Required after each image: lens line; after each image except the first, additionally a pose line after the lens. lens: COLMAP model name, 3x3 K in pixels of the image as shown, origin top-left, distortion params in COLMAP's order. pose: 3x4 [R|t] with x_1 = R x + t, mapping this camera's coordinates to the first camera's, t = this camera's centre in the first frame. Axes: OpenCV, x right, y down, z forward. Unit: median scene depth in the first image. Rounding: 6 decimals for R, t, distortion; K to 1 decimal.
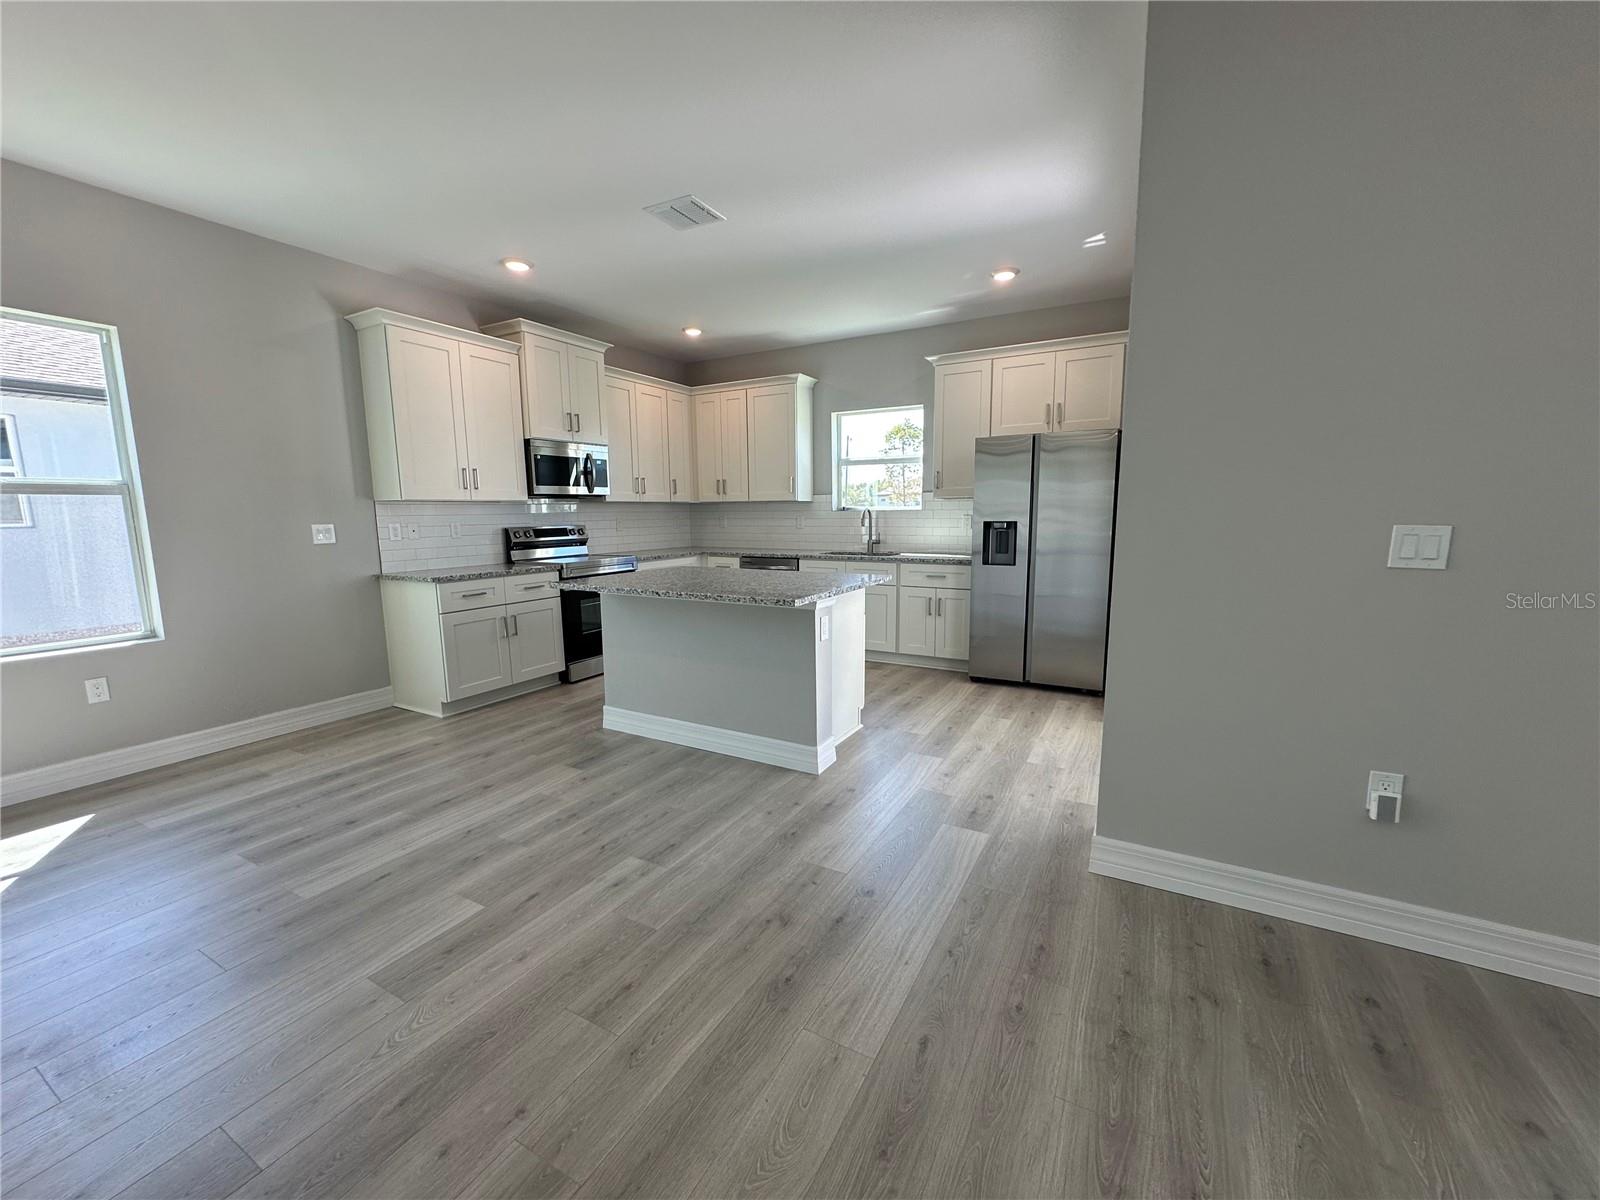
lens RADIAL K [[635.5, 0, 801.1], [0, 635.5, 601.1], [0, 0, 1]] dist [-0.000141, 0.000159]
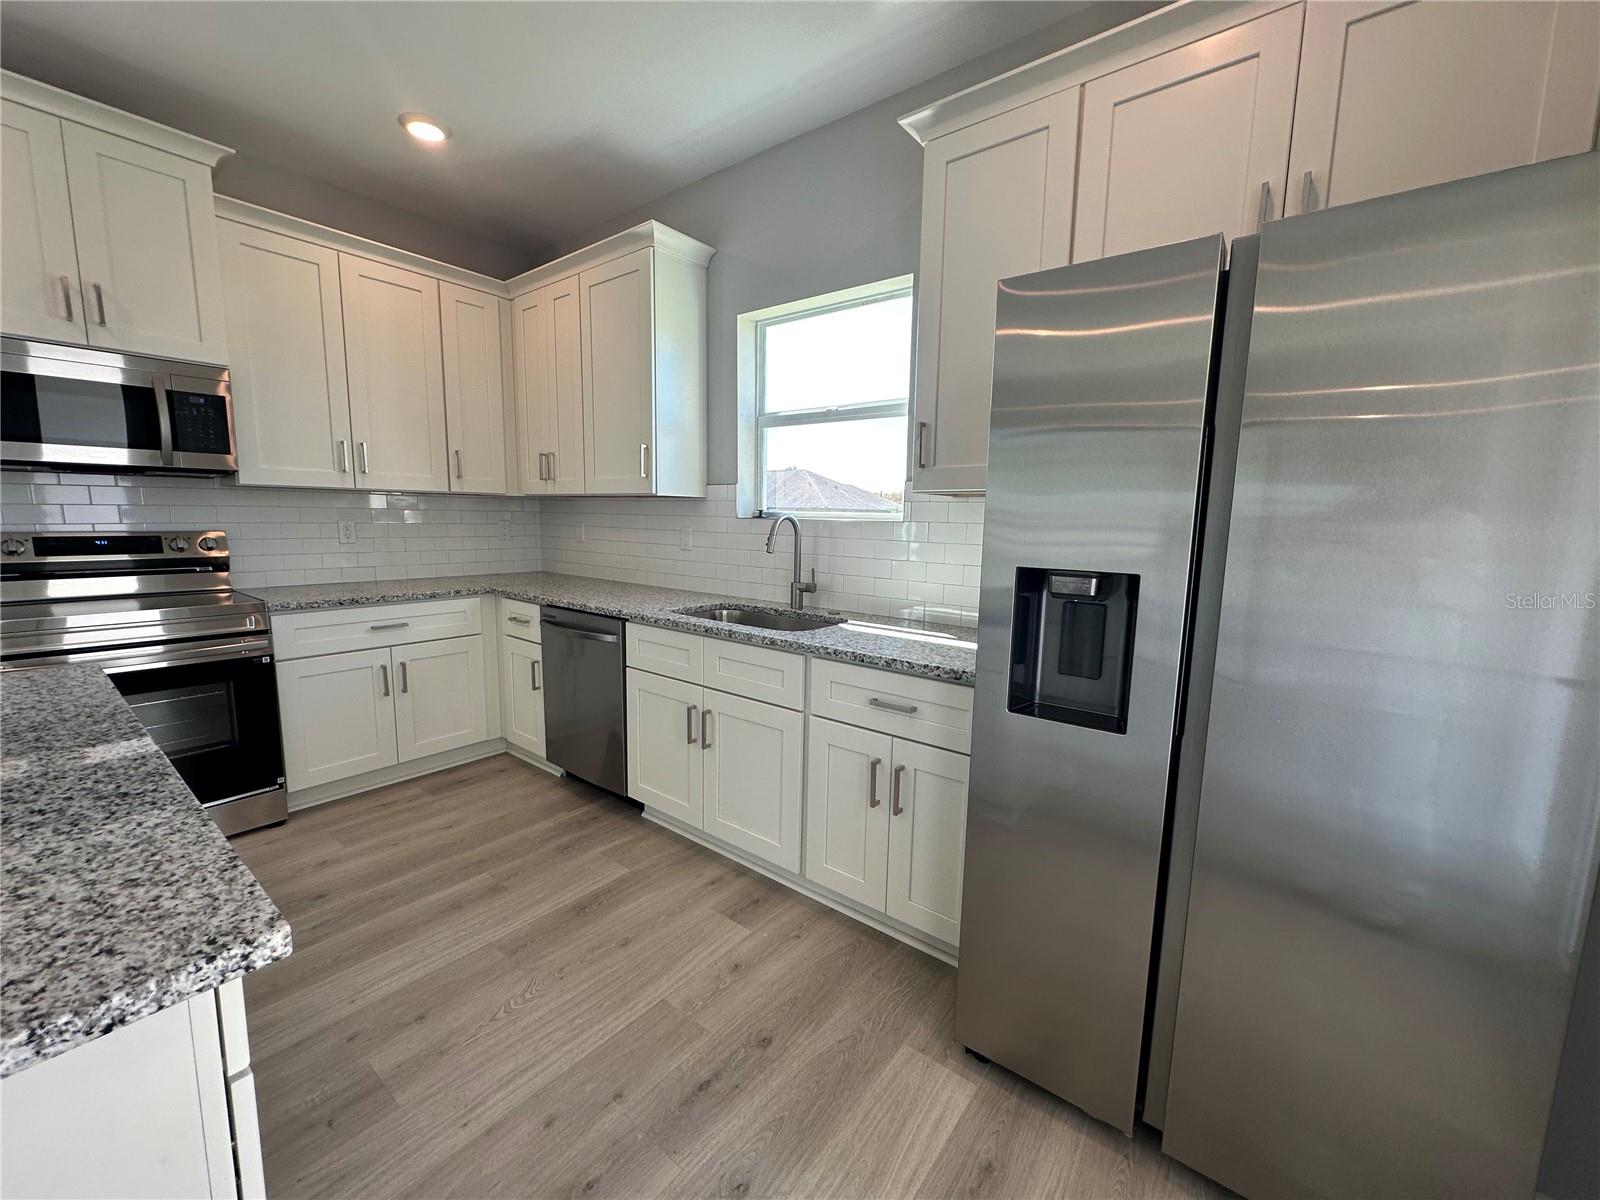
lens RADIAL K [[635.5, 0, 800.9], [0, 635.5, 593.8], [0, 0, 1]] dist [-0.000141, 0.000159]
pose [[0.987121, 0.048154, -0.152554, 0.216034], [-0.051194, 0.998560, -0.016061, -0.095576], [0.151561, 0.023664, 0.988165, 0.641462]]
